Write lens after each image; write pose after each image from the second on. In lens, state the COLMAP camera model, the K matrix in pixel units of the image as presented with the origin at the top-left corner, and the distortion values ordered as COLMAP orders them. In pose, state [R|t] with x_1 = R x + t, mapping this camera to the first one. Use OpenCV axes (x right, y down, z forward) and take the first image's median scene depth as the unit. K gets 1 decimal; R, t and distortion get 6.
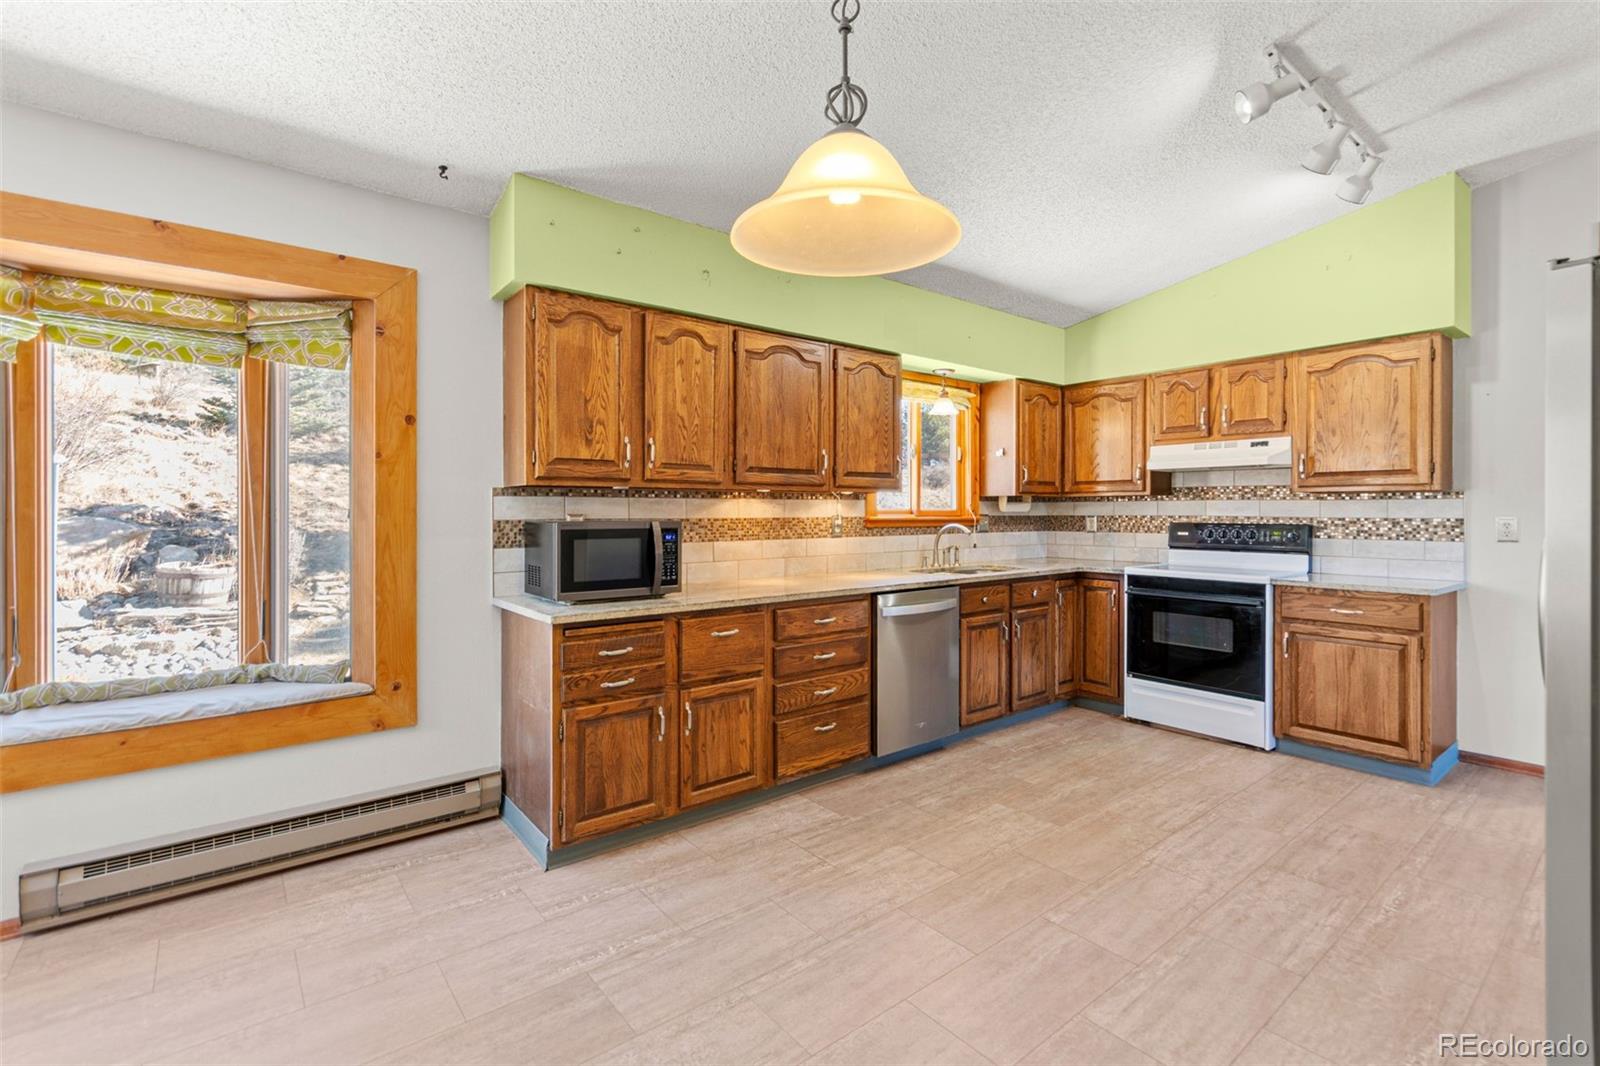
lens RADIAL K [[713.6, 0, 800.3], [0, 713.6, 510.7], [0, 0, 1]] dist [0.000943, -0.000711]
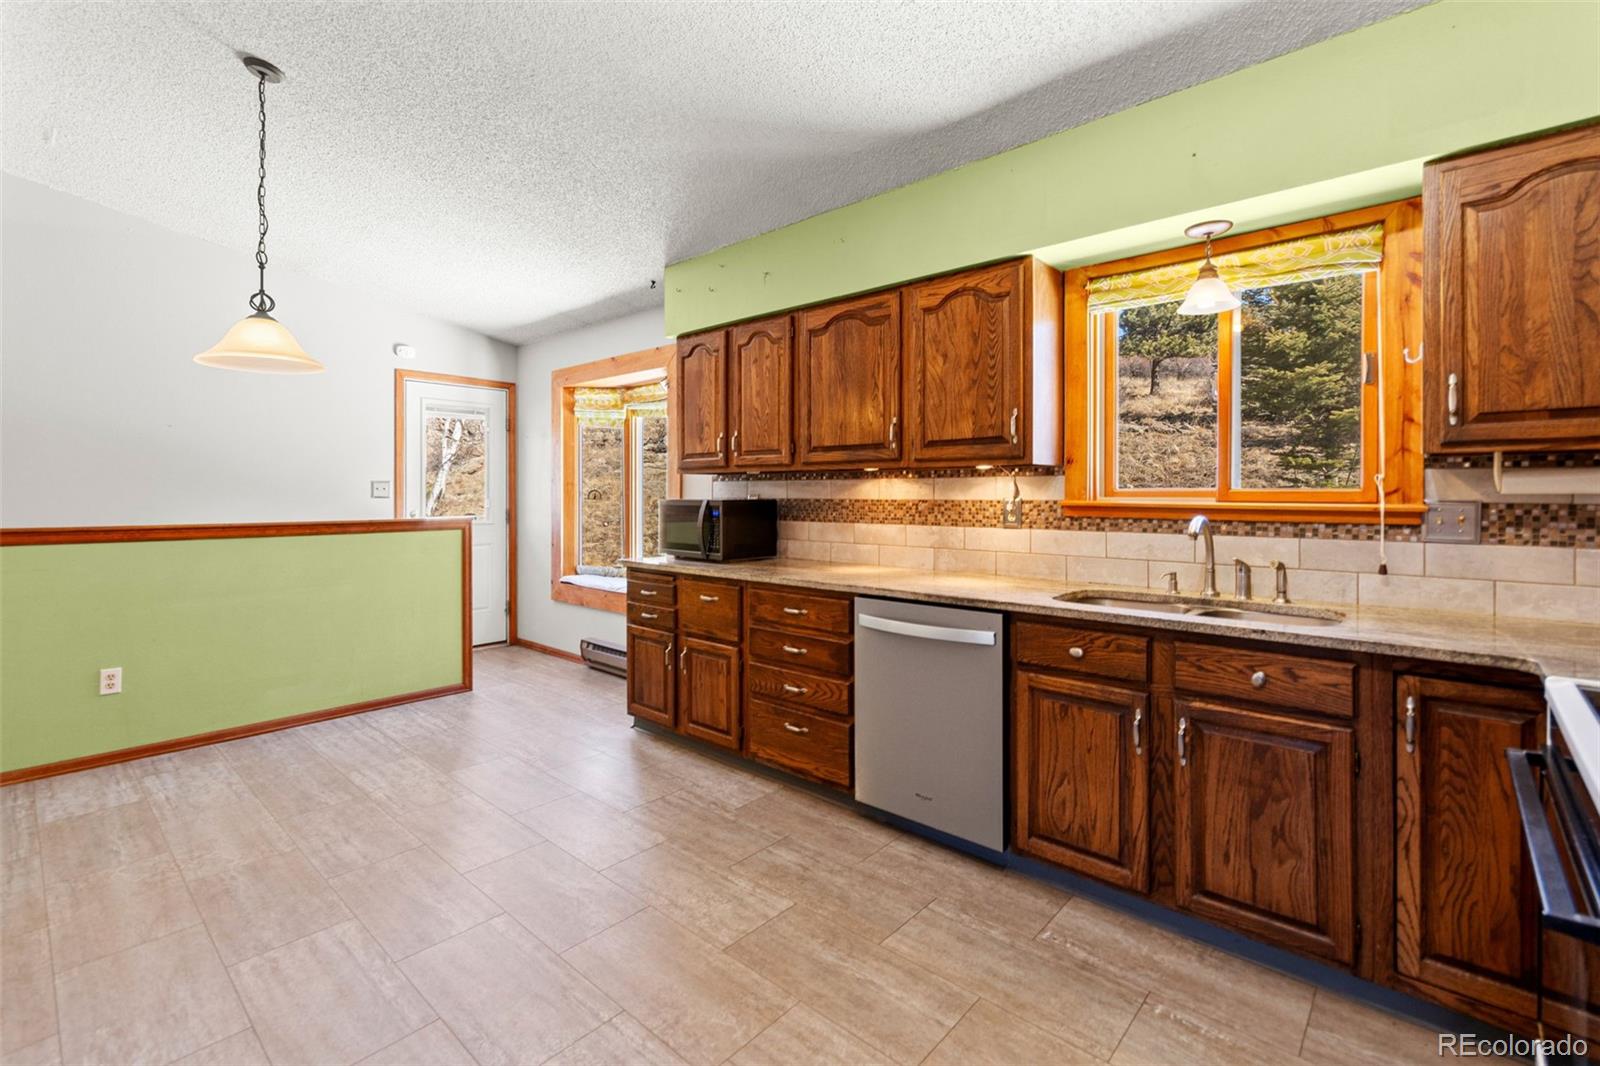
lens RADIAL K [[715.4, 0, 803.7], [0, 715.4, 490.4], [0, 0, 1]] dist [0.001004, -0.000213]
pose [[0.168573, -0.003464, -0.985683, 0.864064], [-0.001593, 0.999992, -0.003786, 0.002371], [0.985688, 0.002208, 0.168566, 0.785074]]
